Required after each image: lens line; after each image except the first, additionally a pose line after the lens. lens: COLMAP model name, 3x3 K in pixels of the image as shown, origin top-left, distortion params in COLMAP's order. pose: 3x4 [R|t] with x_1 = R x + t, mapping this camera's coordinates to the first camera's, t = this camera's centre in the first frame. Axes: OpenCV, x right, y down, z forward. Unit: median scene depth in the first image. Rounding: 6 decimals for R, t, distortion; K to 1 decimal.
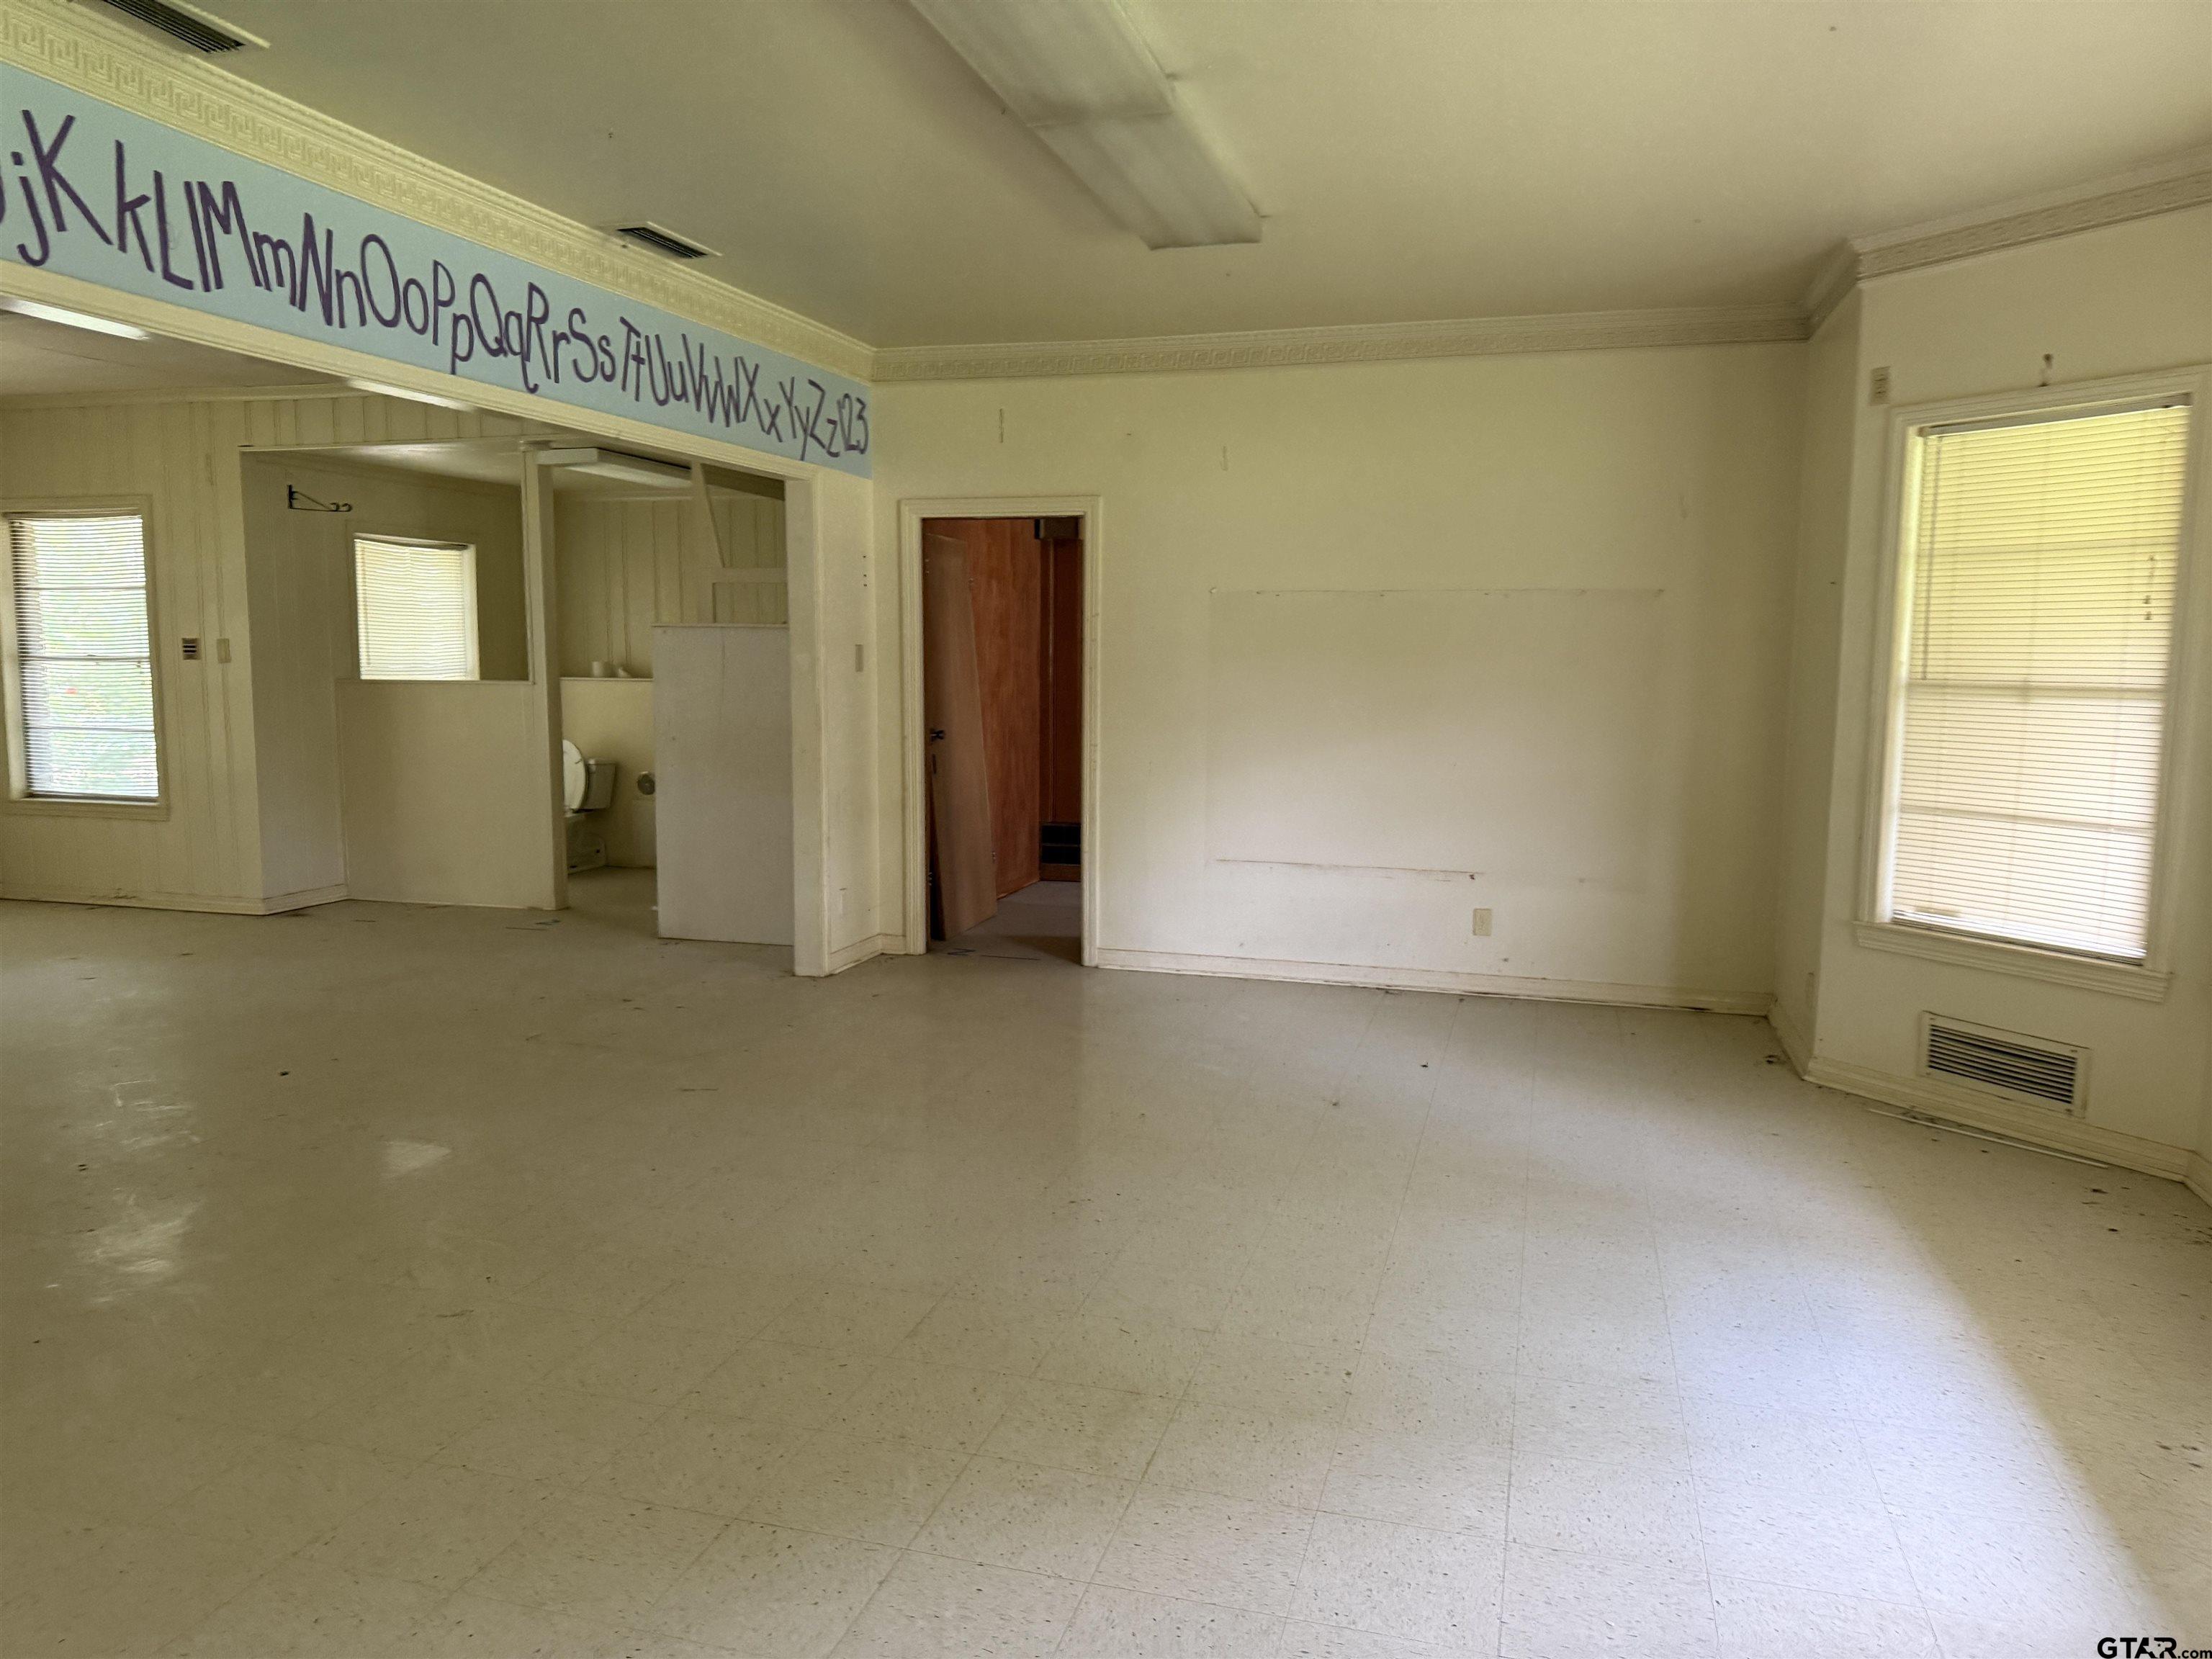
lens RADIAL K [[1549.9, 0, 1145.4], [0, 1549.9, 866.2], [0, 0, 1]] dist [-0.005556, -0.006203]
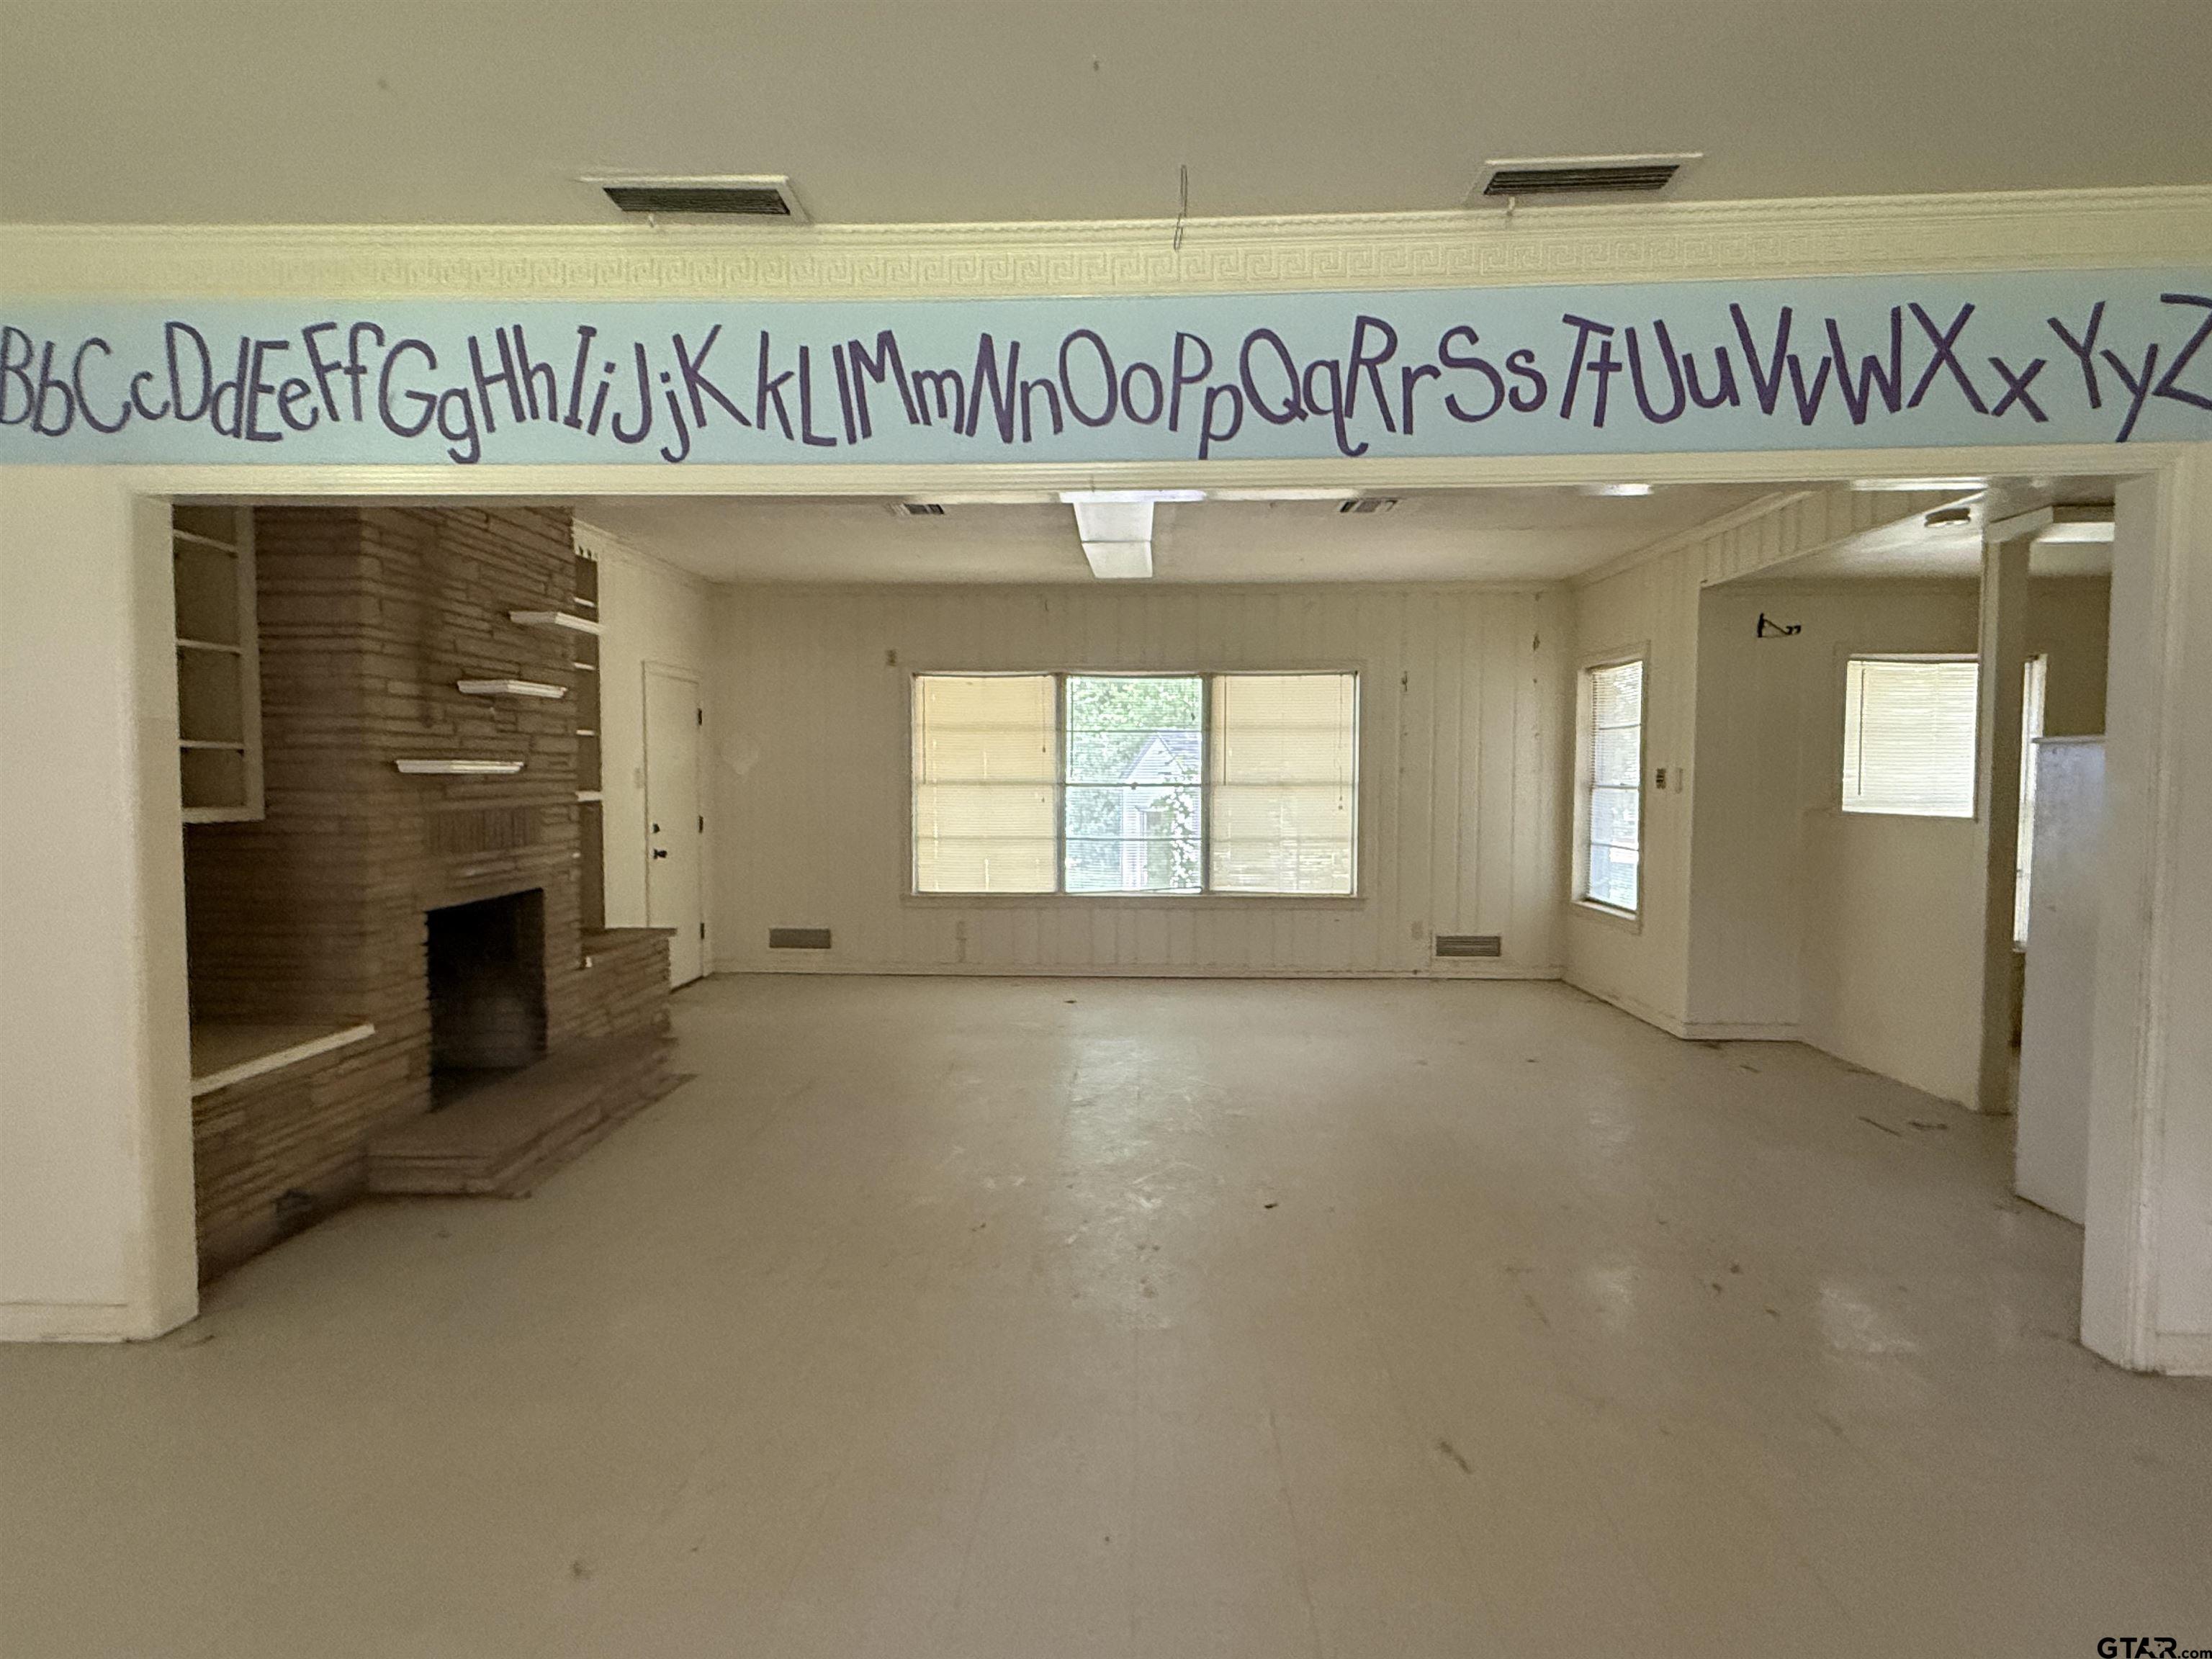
lens RADIAL K [[1183.0, 0, 1101.1], [0, 1183.0, 830.6], [0, 0, 1]] dist [-0.003719, 0.003482]
pose [[0.221937, 0.037656, -0.974334, 0.112923], [-0.128798, 0.991630, 0.008986, -0.074189], [0.966517, 0.123498, 0.224930, 0.529107]]
